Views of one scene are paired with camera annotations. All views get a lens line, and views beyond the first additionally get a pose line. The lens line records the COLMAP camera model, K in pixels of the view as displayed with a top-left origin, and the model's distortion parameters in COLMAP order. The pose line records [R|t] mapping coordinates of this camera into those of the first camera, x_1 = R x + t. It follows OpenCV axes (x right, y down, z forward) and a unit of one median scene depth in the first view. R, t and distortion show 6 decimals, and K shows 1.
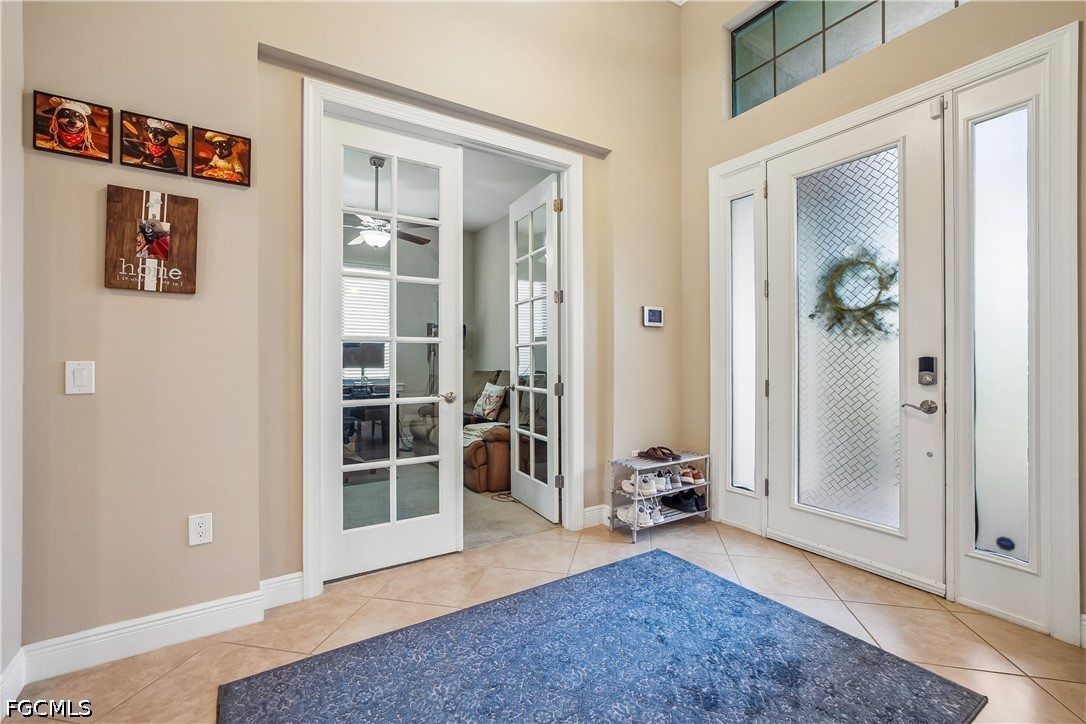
lens RADIAL K [[470.7, 0, 534.7], [0, 470.7, 356.7], [0, 0, 1]] dist [-0.017745, 0.007905]
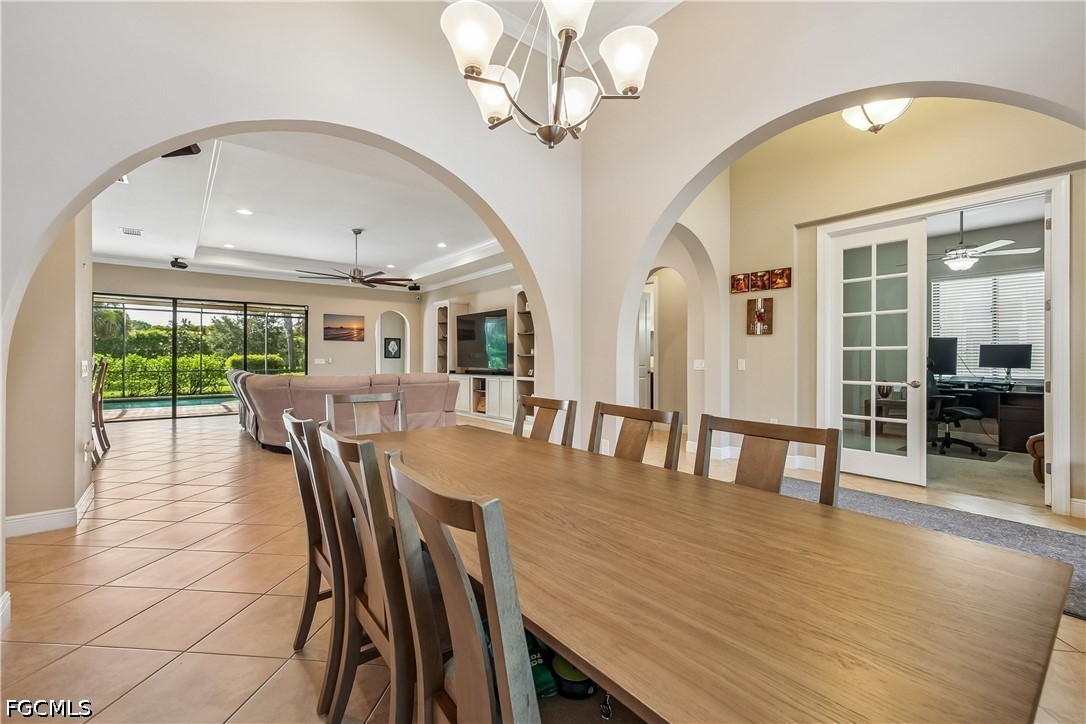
lens RADIAL K [[470.7, 0, 546.6], [0, 470.7, 357.8], [0, 0, 1]] dist [-0.017745, 0.007905]
pose [[0.108648, -0.000871, -0.994080, 1.757343], [-0.001662, 0.999998, -0.001058, 0.003812], [0.994079, 0.001767, 0.108646, -0.542759]]
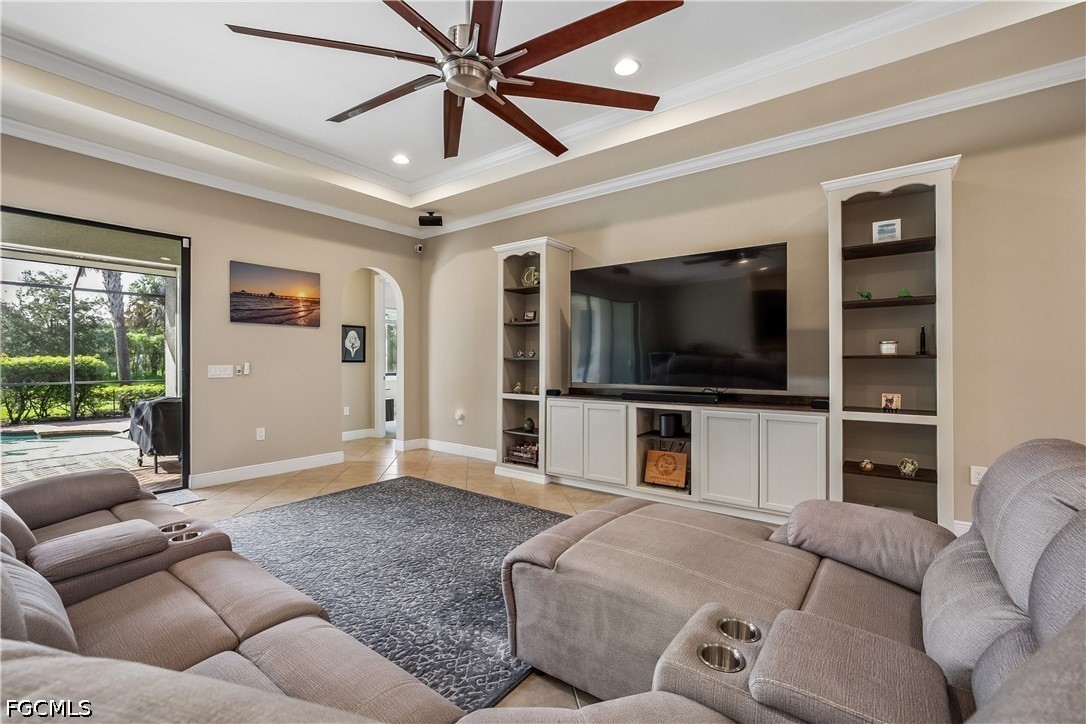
lens RADIAL K [[470.7, 0, 544.3], [0, 470.7, 362.3], [0, 0, 1]] dist [-0.017745, 0.007905]
pose [[0.350506, 0.004649, -0.936549, -1.193516], [-0.000368, 0.999988, 0.004826, -0.012793], [0.936560, -0.001347, 0.350504, -1.869535]]
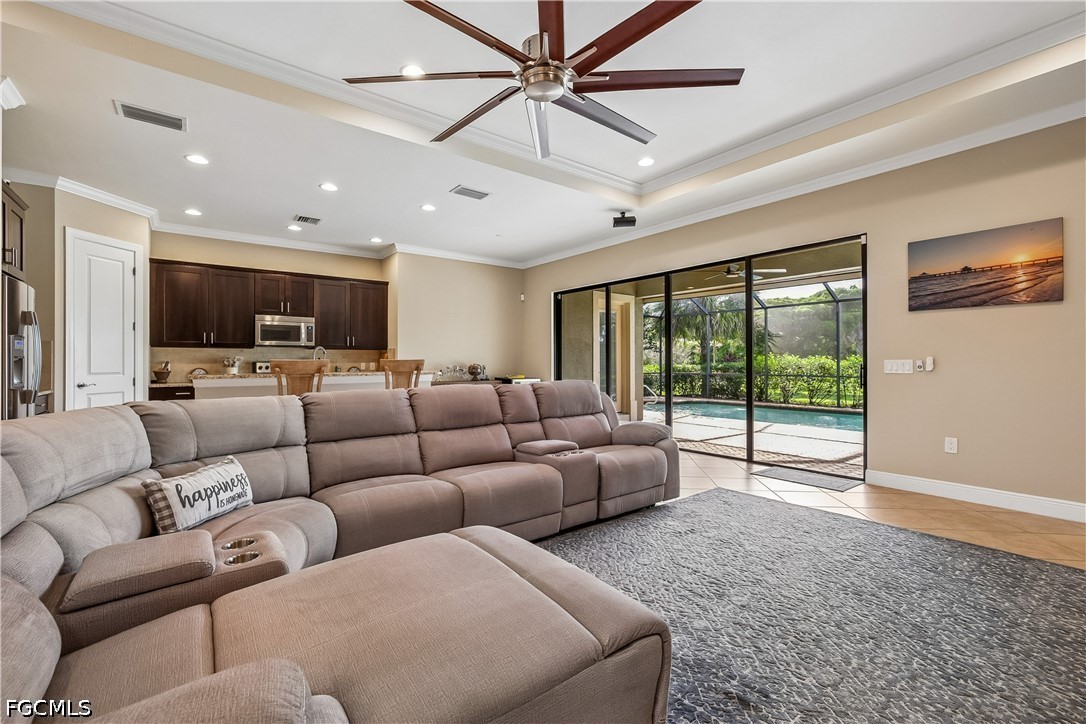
lens RADIAL K [[470.7, 0, 539.9], [0, 470.7, 359.3], [0, 0, 1]] dist [-0.017745, 0.007905]
pose [[-0.996341, 0.005617, -0.085283, -2.101931], [0.005669, 0.999984, -0.000370, 0.003593], [0.085279, -0.000852, -0.996357, -0.589944]]
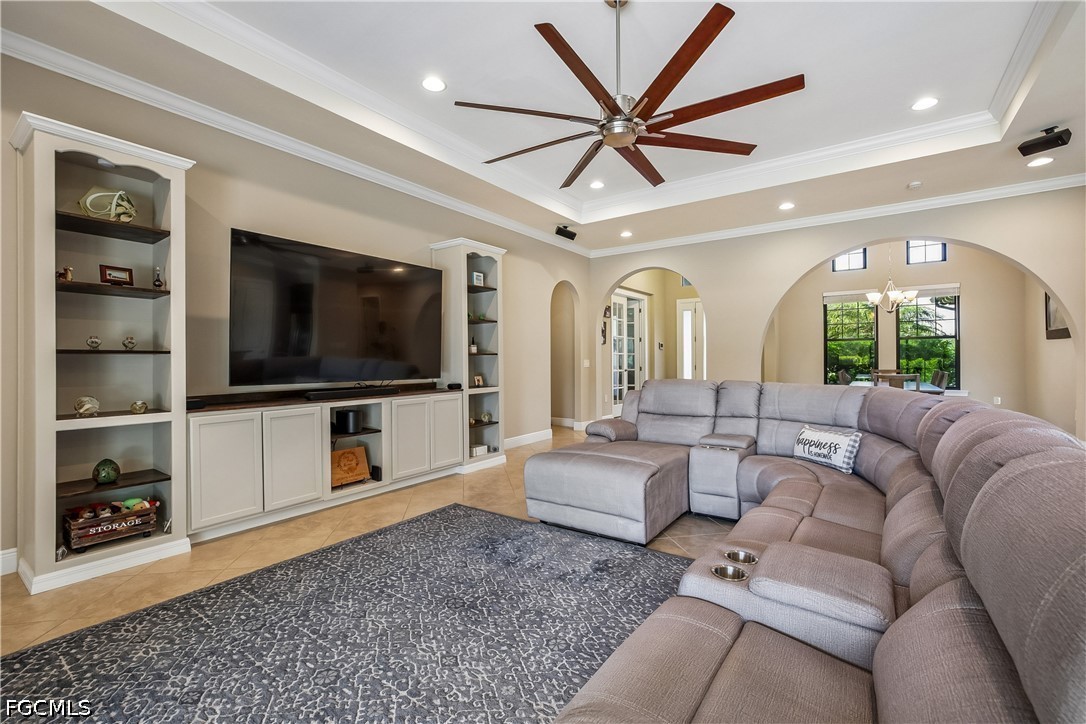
lens RADIAL K [[470.7, 0, 542.9], [0, 470.7, 357.0], [0, 0, 1]] dist [-0.017745, 0.007905]
pose [[0.927727, 0.004298, 0.373235, -2.901020], [-0.004049, 0.999991, -0.001450, -0.007565], [-0.373238, -0.000166, 0.927736, -2.828000]]
